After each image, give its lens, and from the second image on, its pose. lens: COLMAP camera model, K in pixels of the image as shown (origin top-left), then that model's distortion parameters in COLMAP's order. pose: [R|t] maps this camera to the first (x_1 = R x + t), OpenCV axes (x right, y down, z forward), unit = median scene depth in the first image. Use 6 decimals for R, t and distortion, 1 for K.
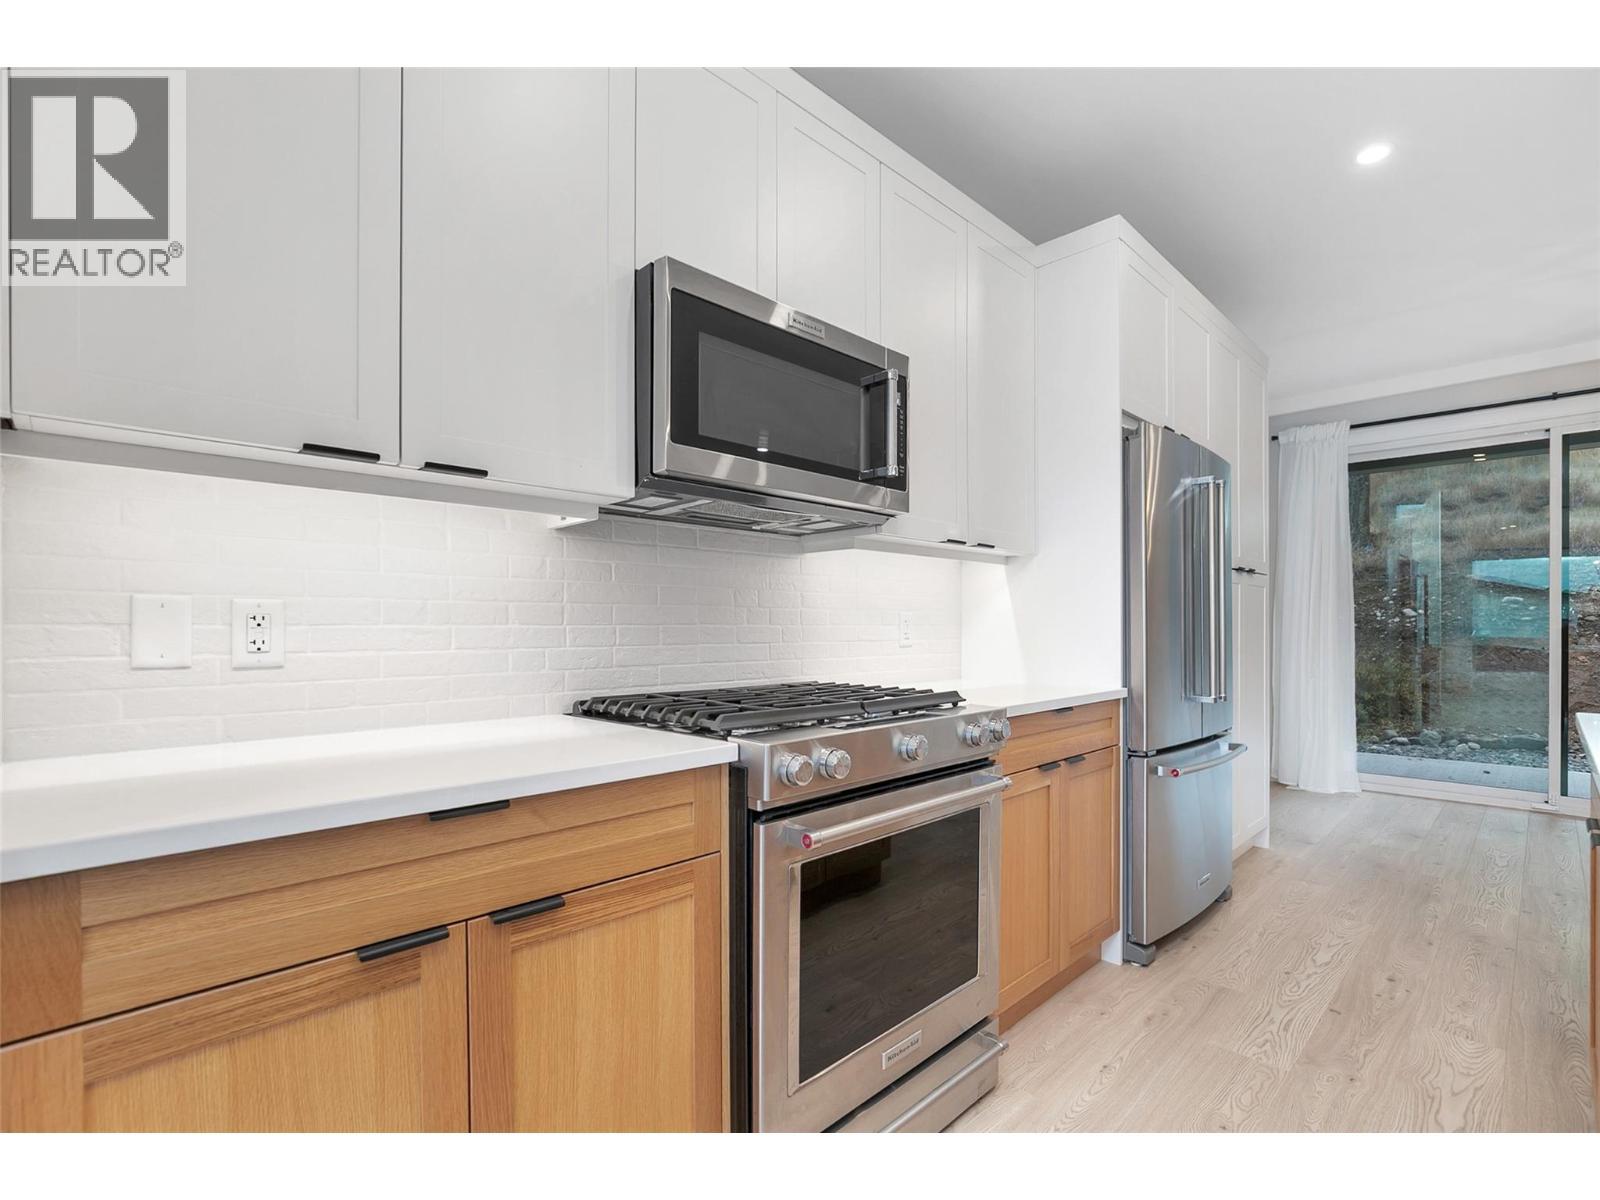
lens RADIAL K [[749.4, 0, 811.1], [0, 749.4, 615.4], [0, 0, 1]] dist [-0.002917, 0.000822]
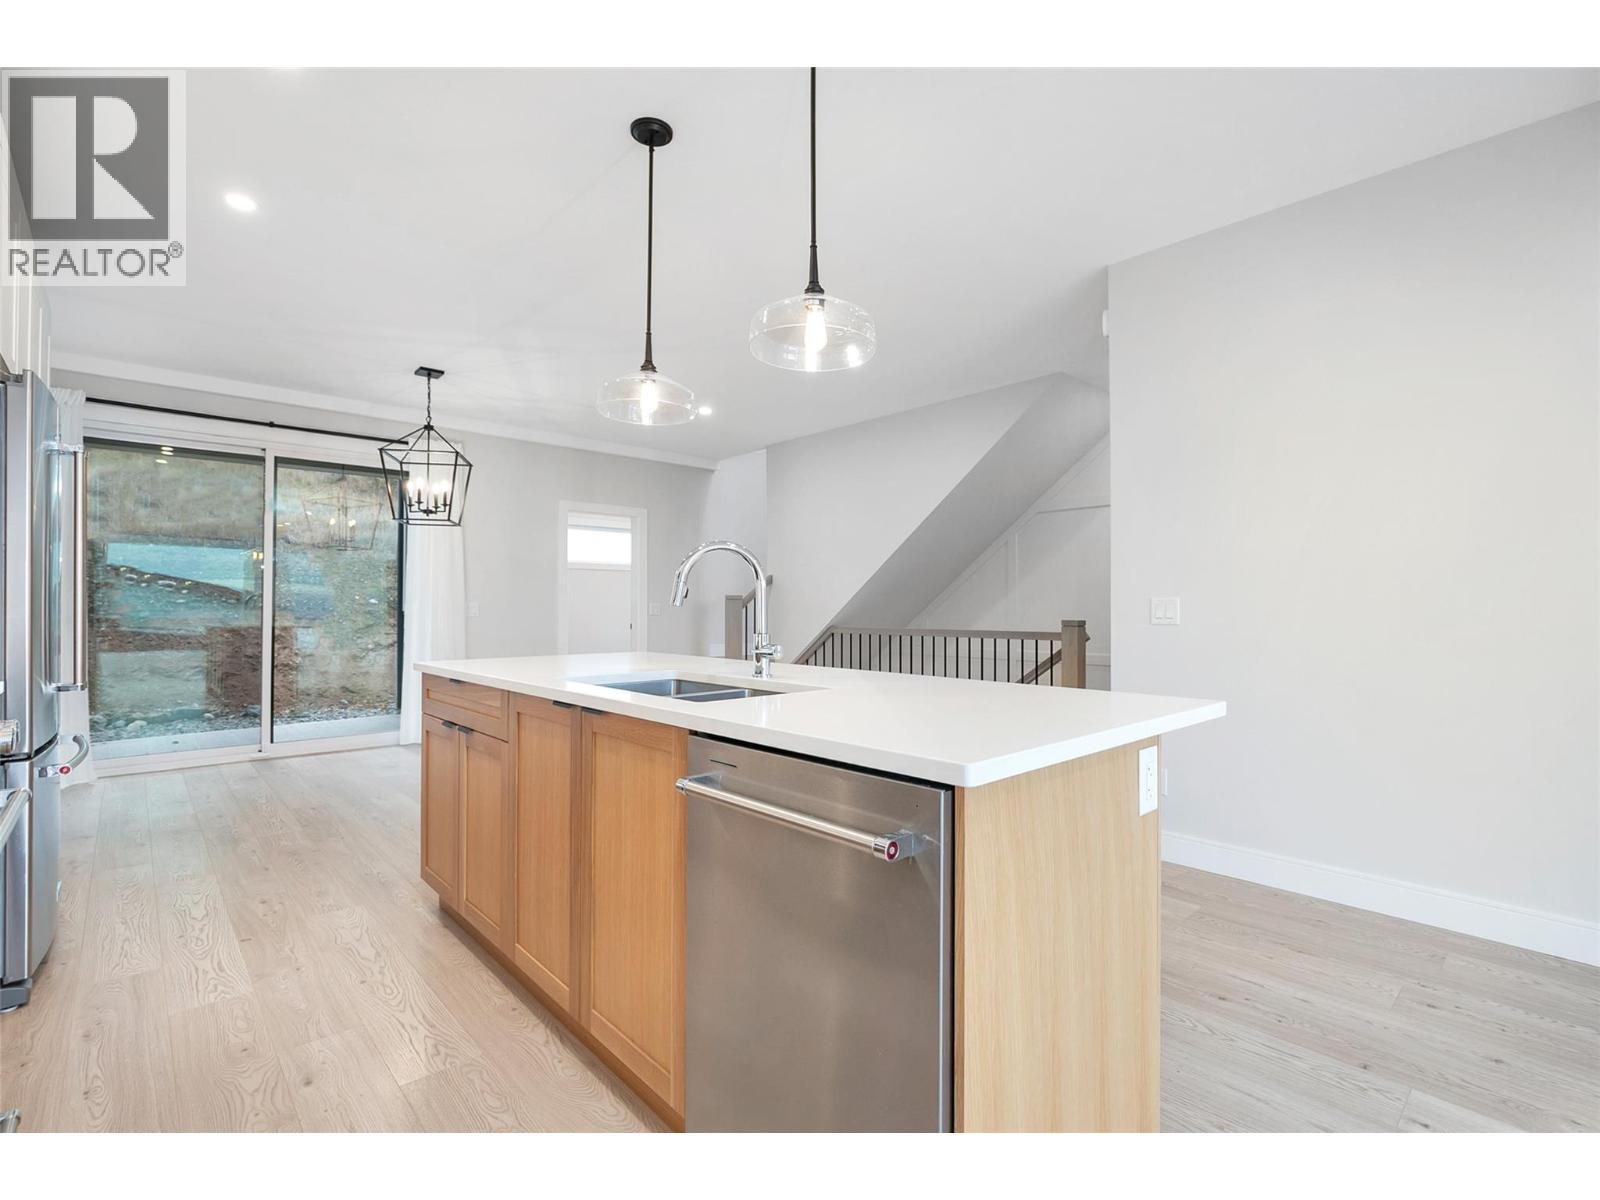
lens RADIAL K [[749.4, 0, 811.1], [0, 749.4, 615.4], [0, 0, 1]] dist [-0.002917, 0.000822]
pose [[0.046162, -0.010331, 0.998881, -0.253419], [-0.013264, 0.999852, 0.010954, 0.000401], [-0.998846, -0.013755, 0.046018, 0.046348]]
